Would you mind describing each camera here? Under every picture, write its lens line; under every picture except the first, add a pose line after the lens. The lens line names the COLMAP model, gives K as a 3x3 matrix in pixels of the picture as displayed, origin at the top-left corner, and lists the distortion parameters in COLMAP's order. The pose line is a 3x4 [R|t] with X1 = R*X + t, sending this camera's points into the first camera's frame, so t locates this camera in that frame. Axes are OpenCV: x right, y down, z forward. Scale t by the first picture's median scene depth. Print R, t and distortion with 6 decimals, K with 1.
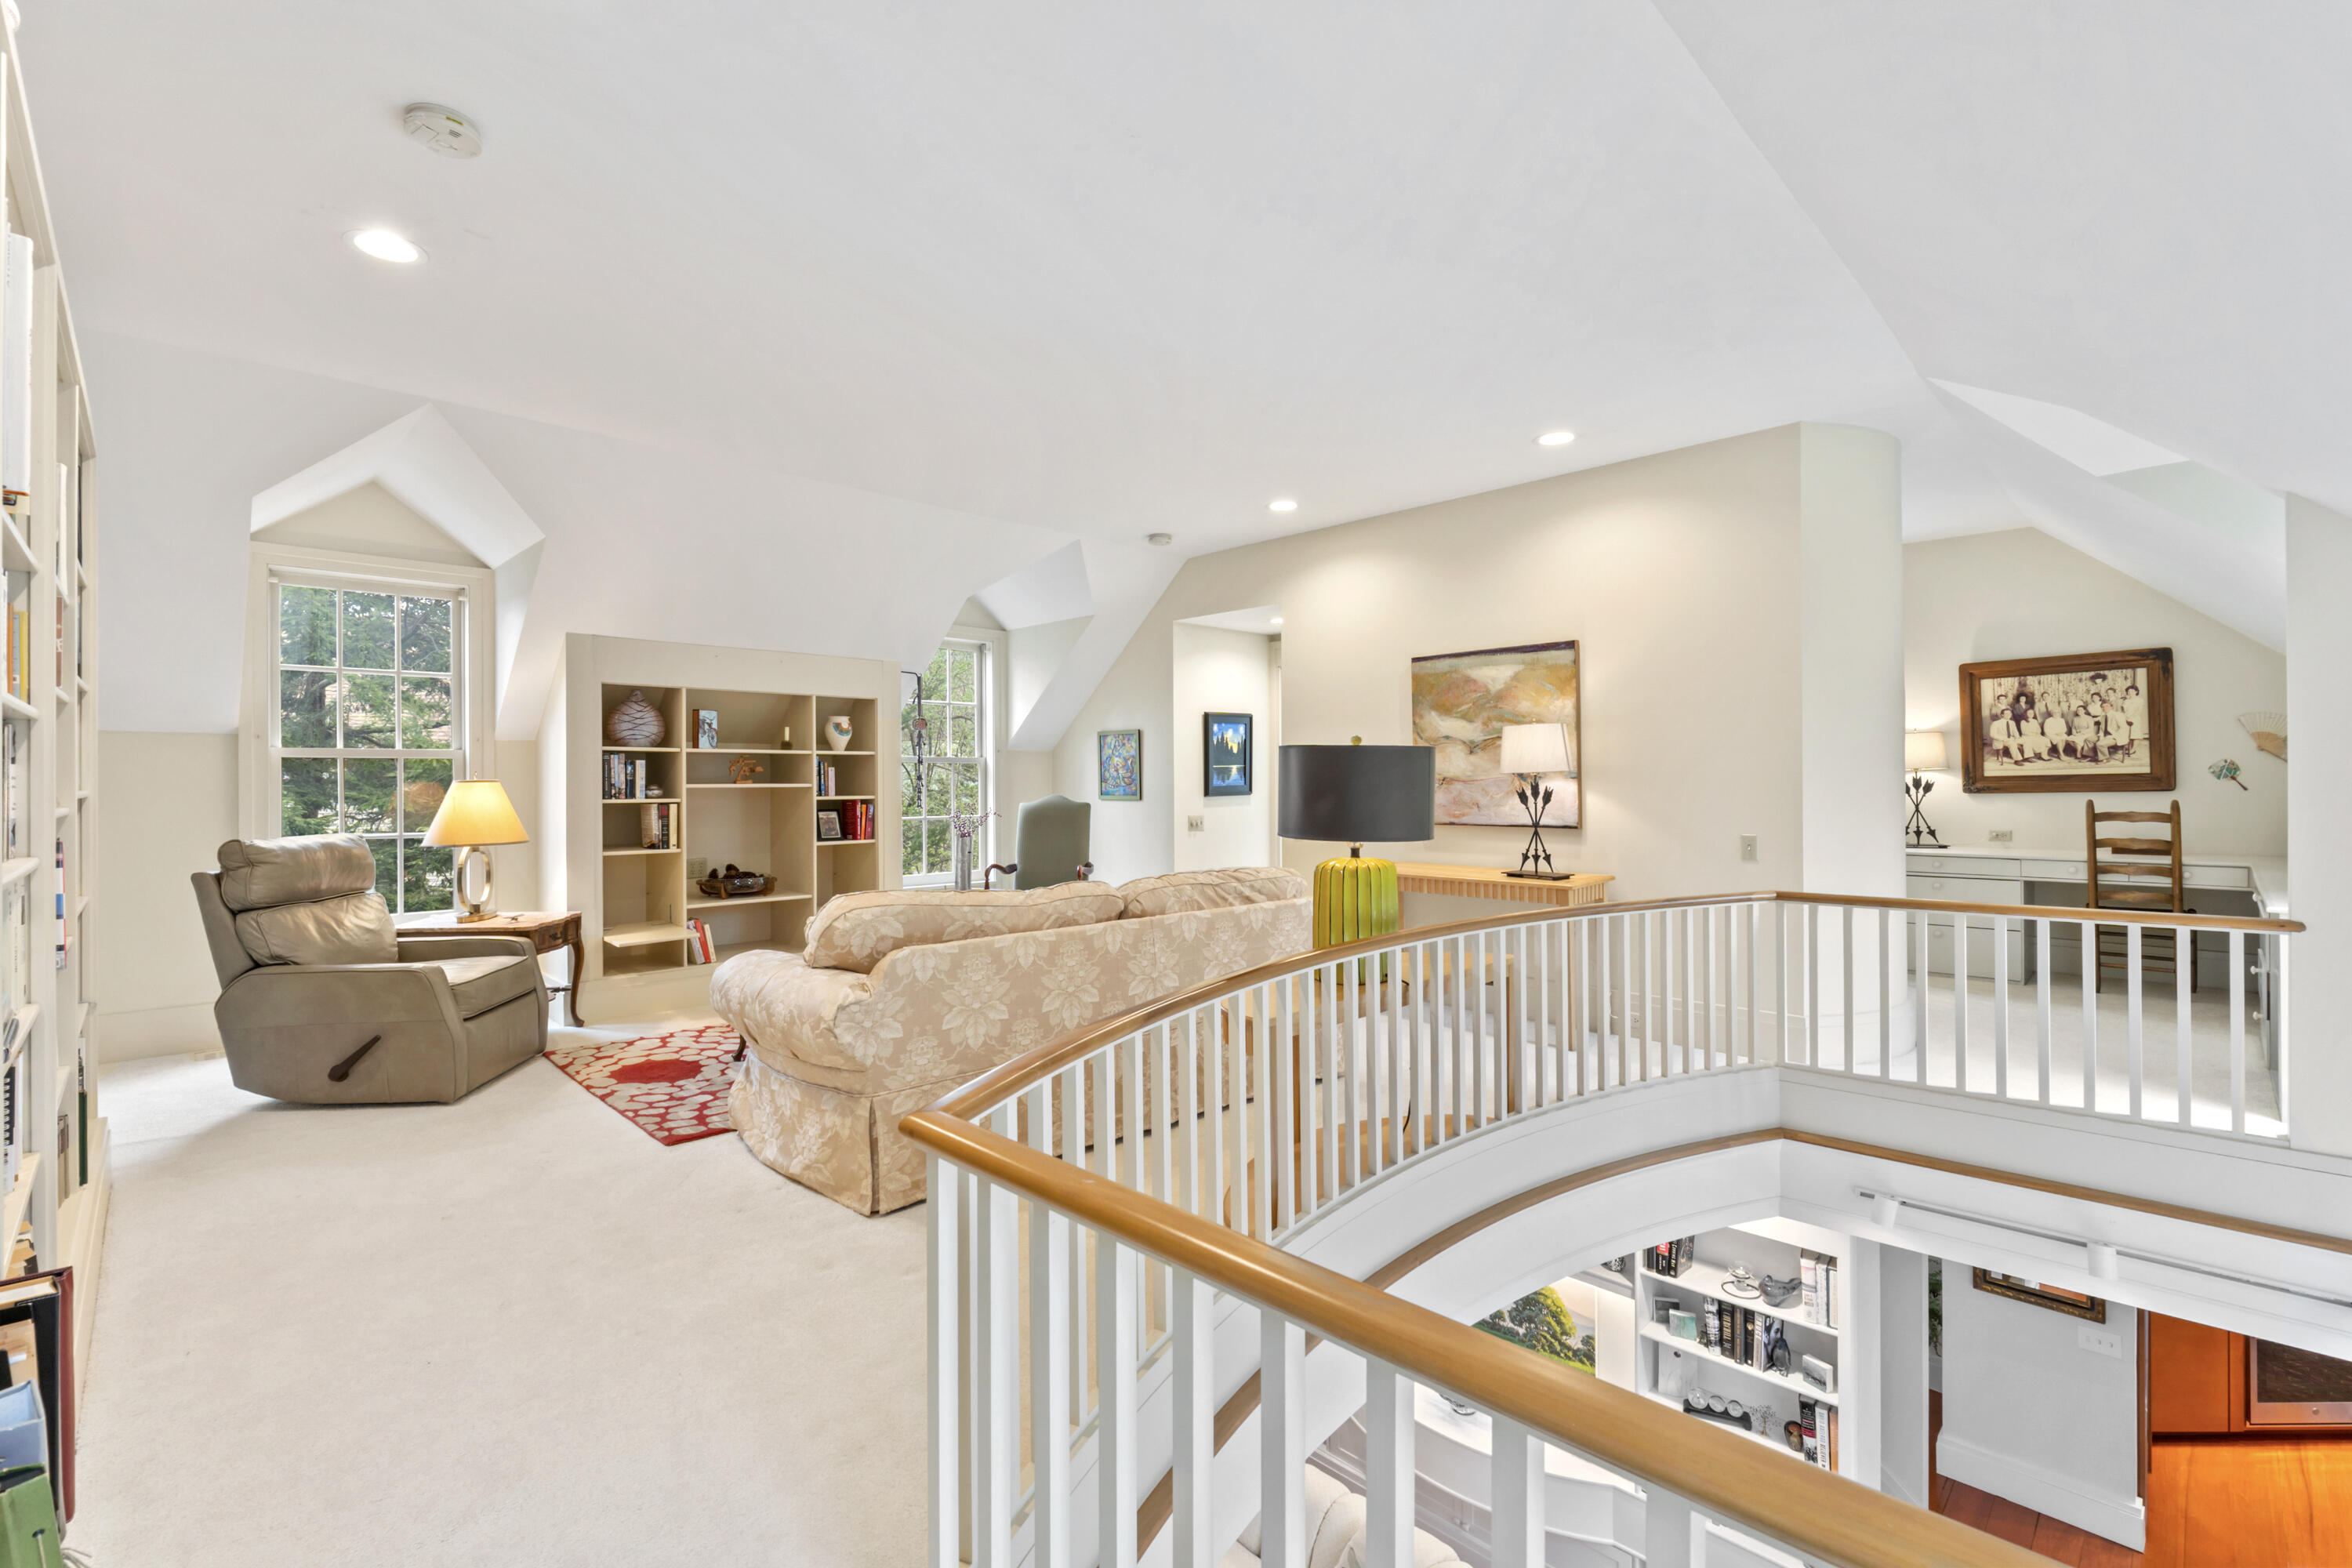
lens RADIAL K [[1068.0, 0, 1240.2], [0, 1068.0, 844.2], [0, 0, 1]] dist [-0.000372, 0.000090]
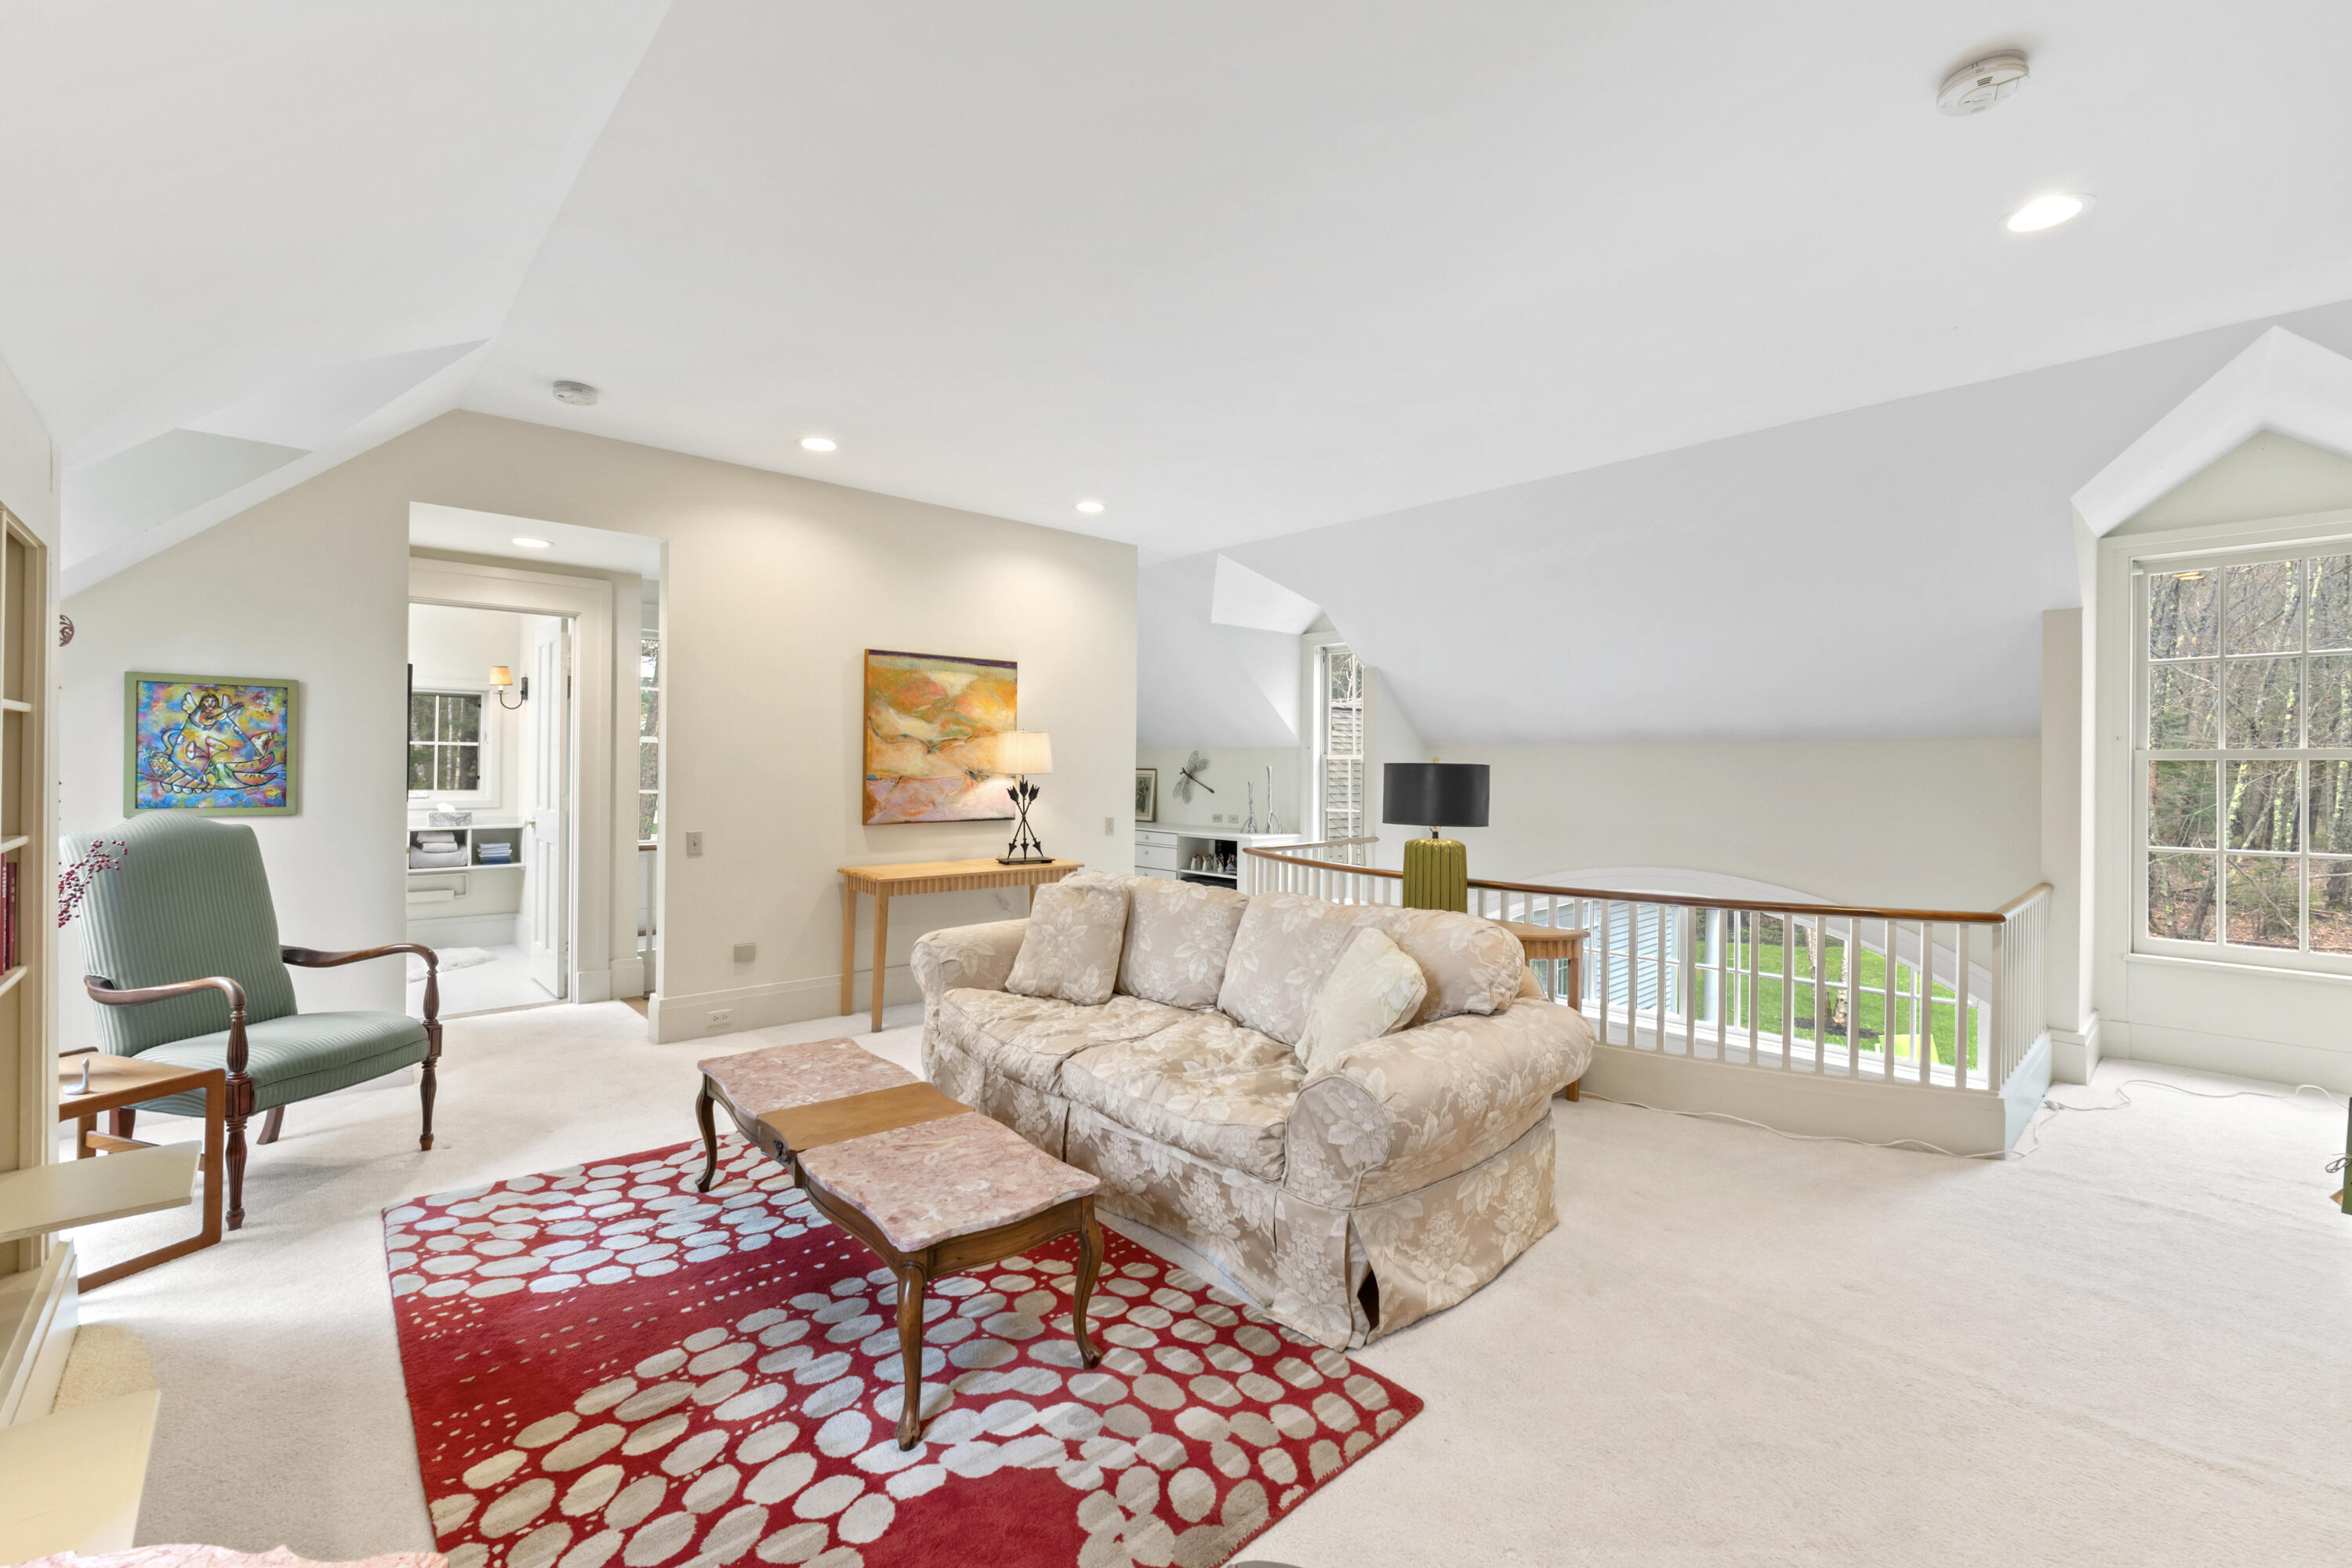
lens RADIAL K [[968.0, 0, 1176.0], [0, 968.0, 784.0], [0, 0, 1]] dist [-0.016906, 0.003817]
pose [[0.060619, -0.012344, 0.998085, -0.751715], [0.049627, 0.998724, 0.009338, -0.055599], [-0.996927, 0.048966, 0.061154, 0.757514]]
